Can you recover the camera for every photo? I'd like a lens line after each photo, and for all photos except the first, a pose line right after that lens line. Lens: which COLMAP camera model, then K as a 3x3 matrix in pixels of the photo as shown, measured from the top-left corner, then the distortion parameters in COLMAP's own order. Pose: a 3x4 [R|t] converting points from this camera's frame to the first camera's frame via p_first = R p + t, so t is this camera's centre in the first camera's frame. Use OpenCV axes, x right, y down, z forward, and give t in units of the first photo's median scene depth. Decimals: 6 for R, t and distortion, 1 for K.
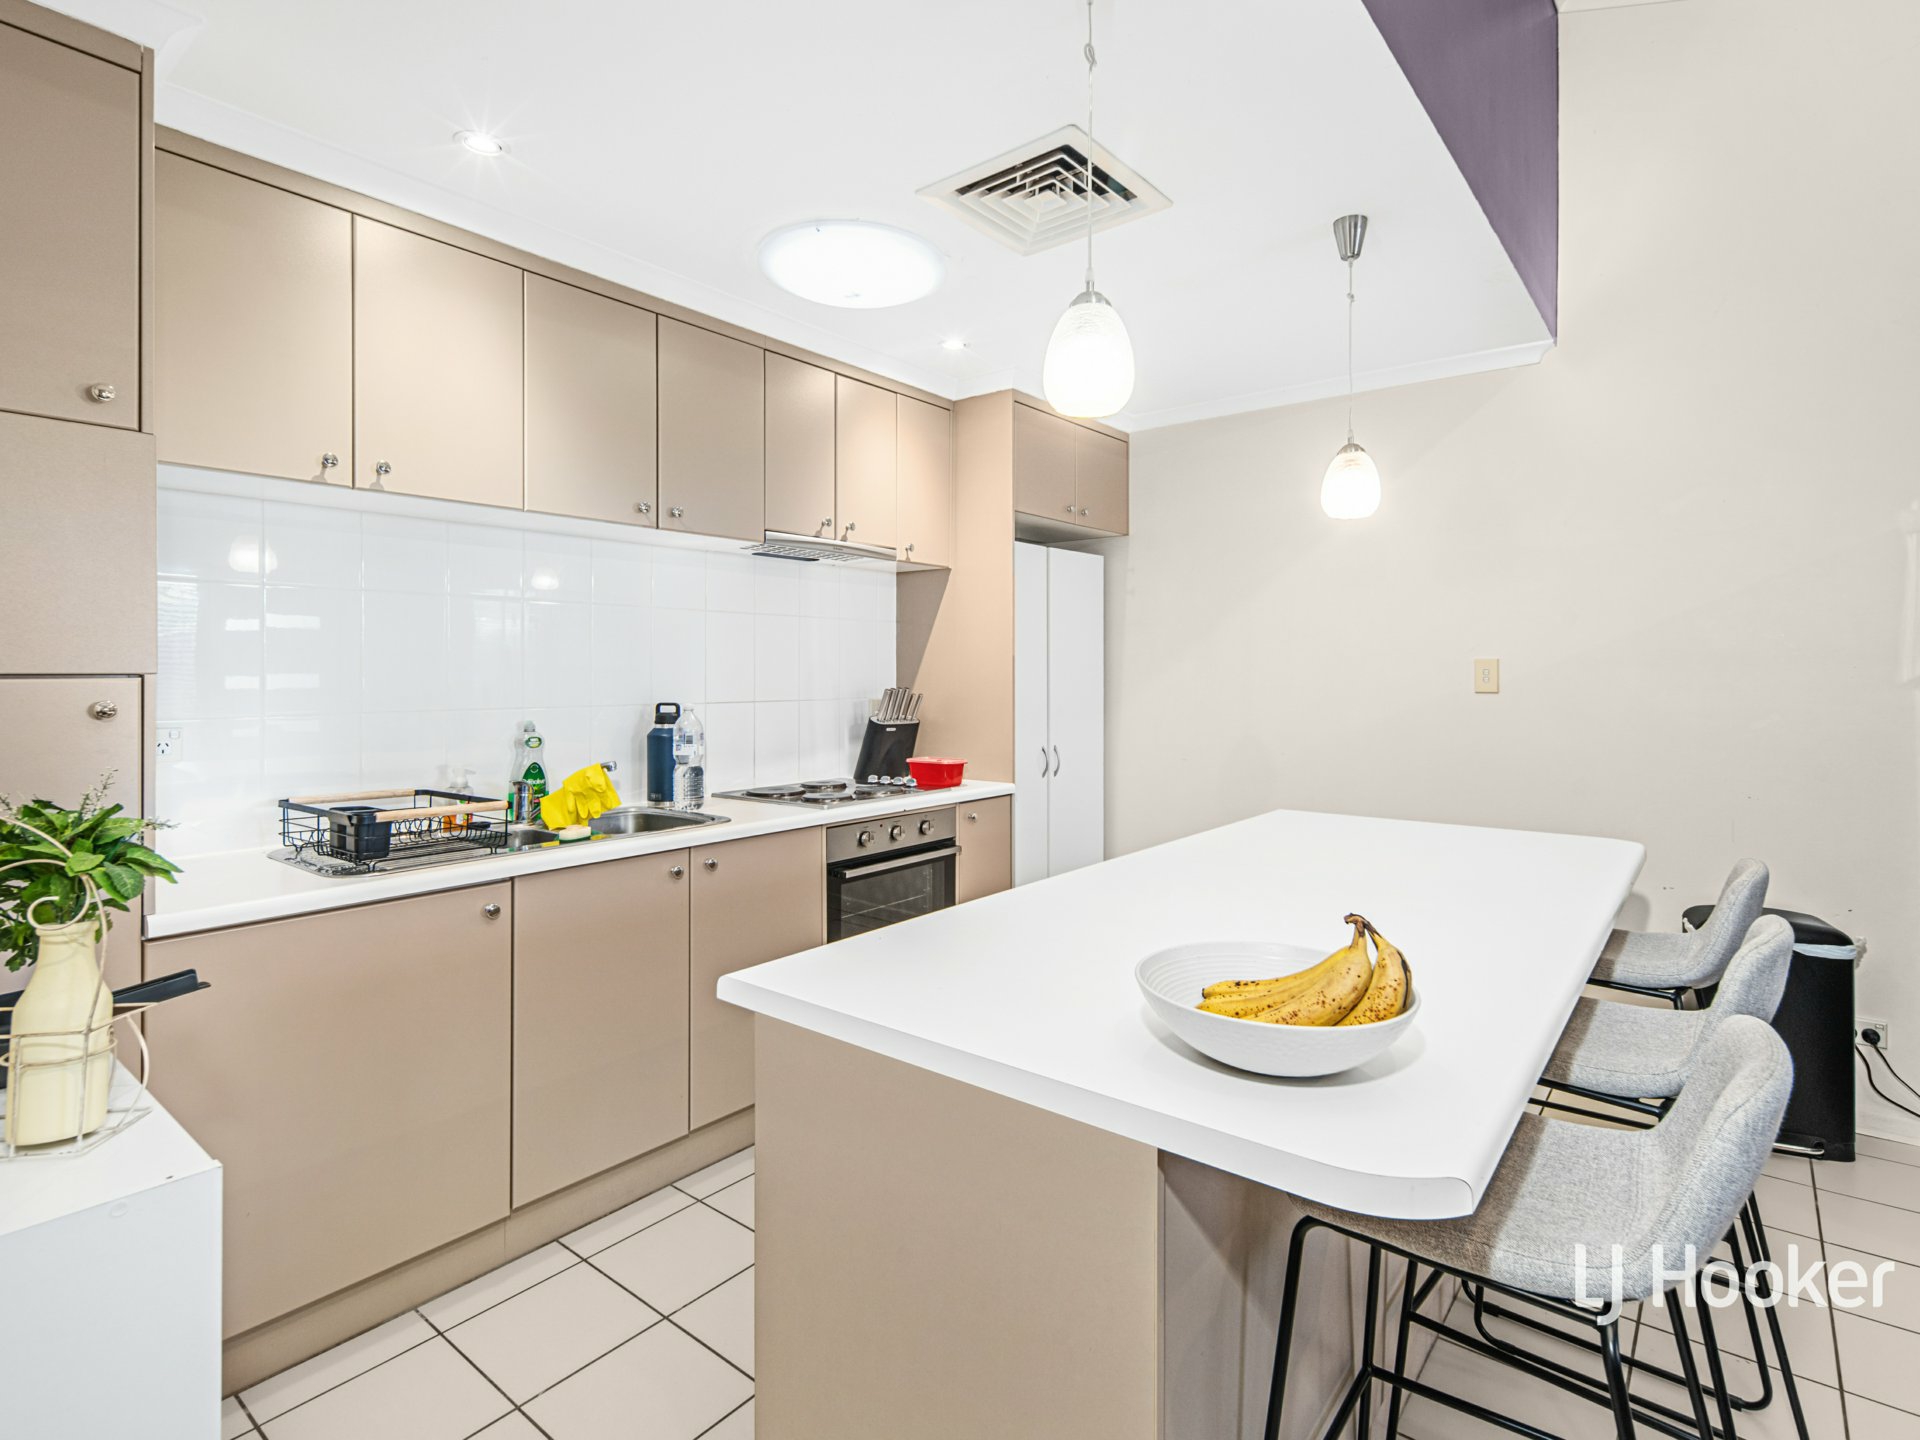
lens RADIAL K [[991.0, 0, 960.2], [0, 991.0, 656.3], [0, 0, 1]] dist [0.000093, -0.000196]
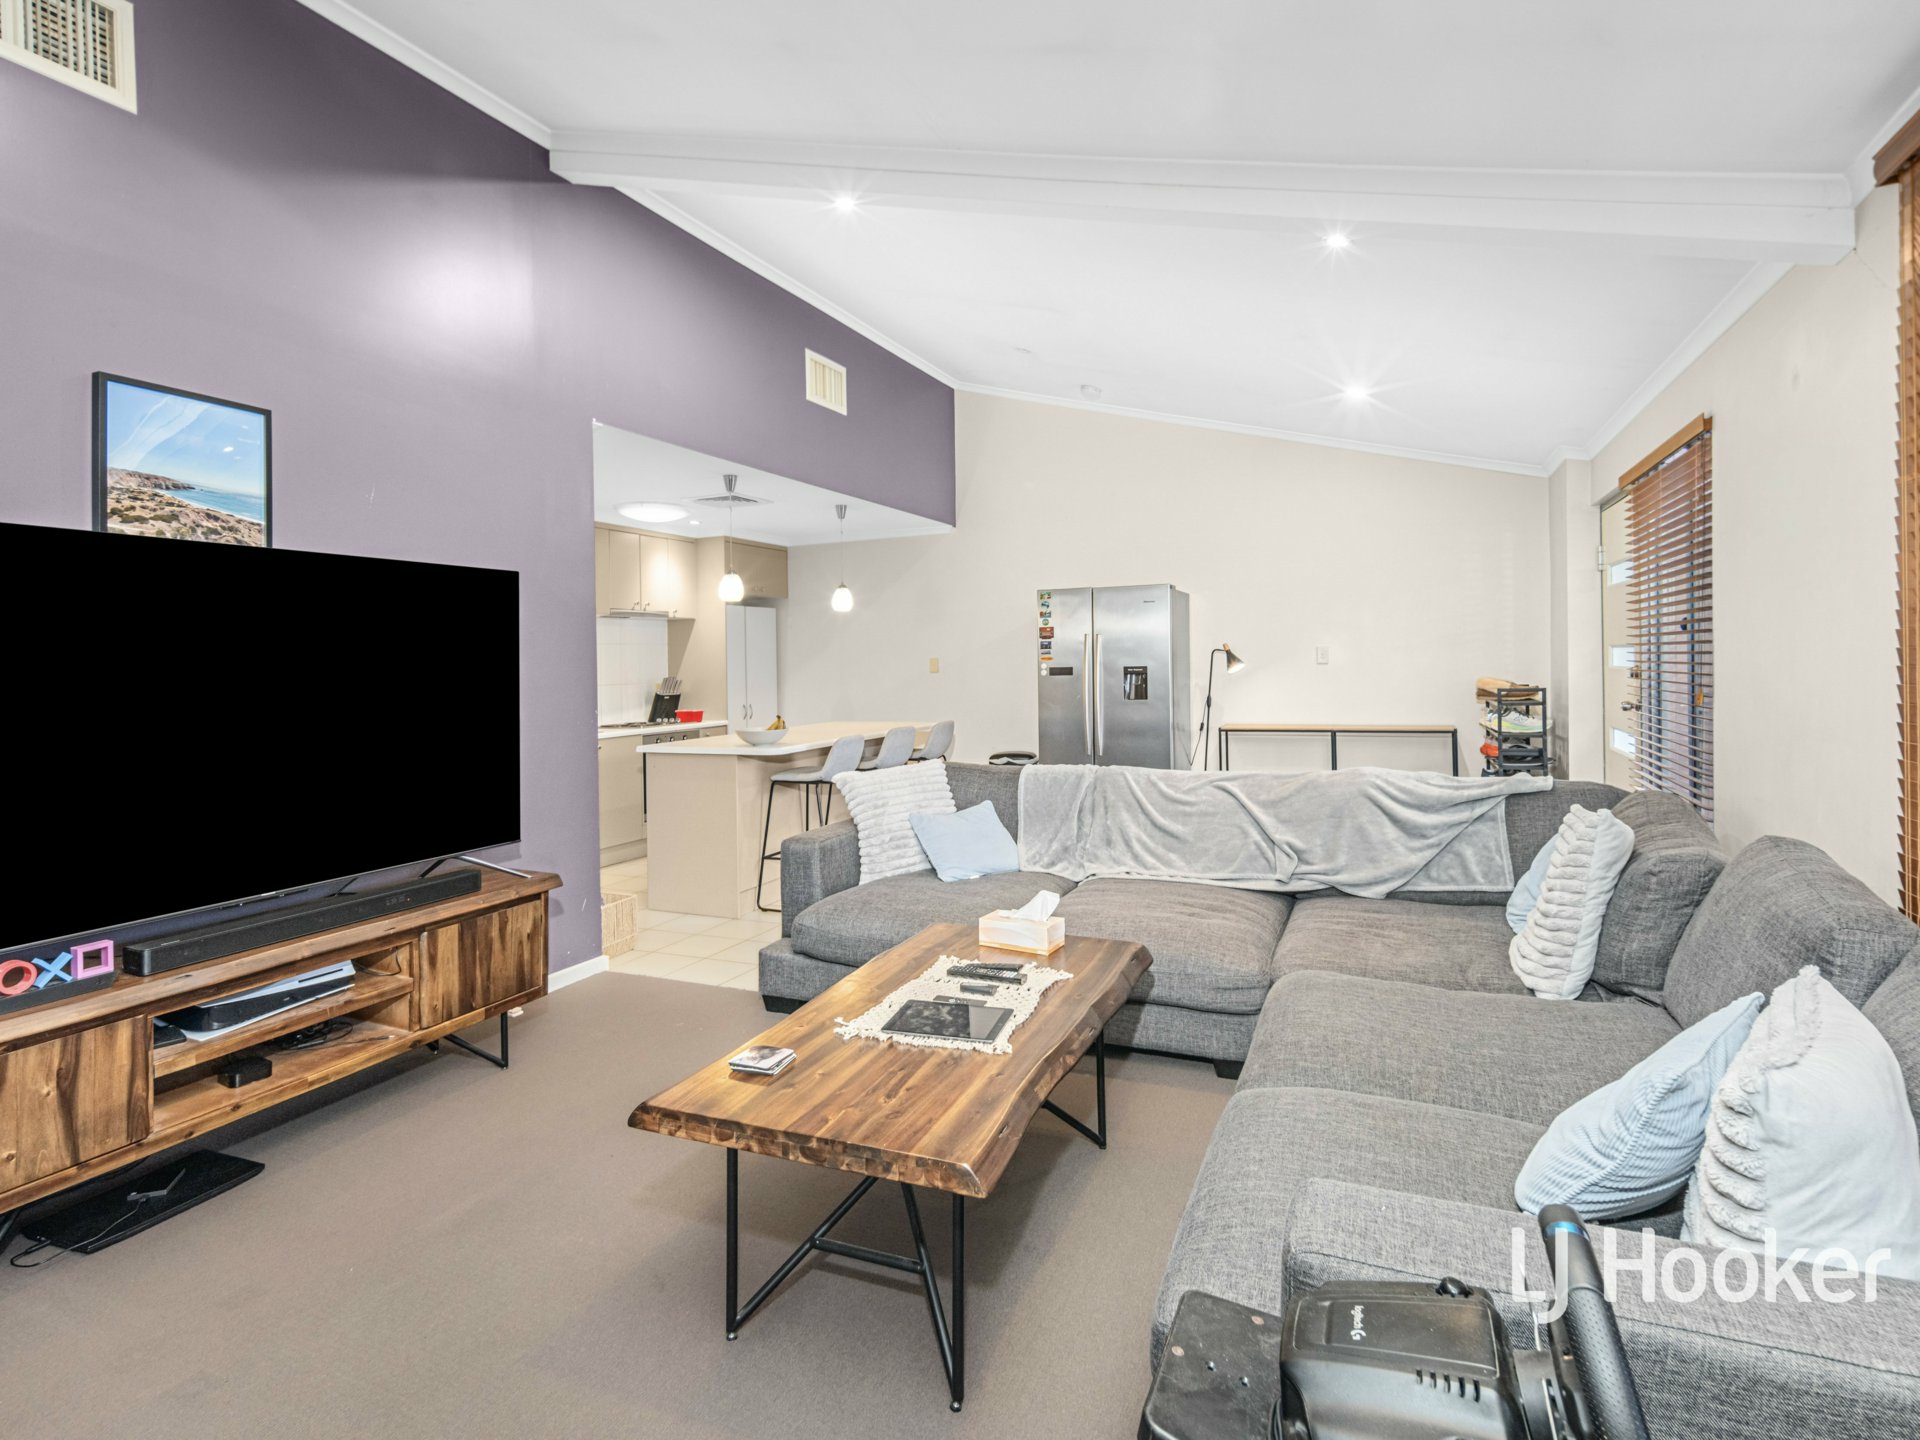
lens RADIAL K [[991.0, 0, 960.2], [0, 991.0, 656.3], [0, 0, 1]] dist [0.000093, -0.000196]
pose [[0.967446, -0.015952, 0.252574, 0.002908], [0.016277, 0.999867, 0.000804, -0.005084], [-0.252553, 0.003333, 0.967577, -1.194791]]
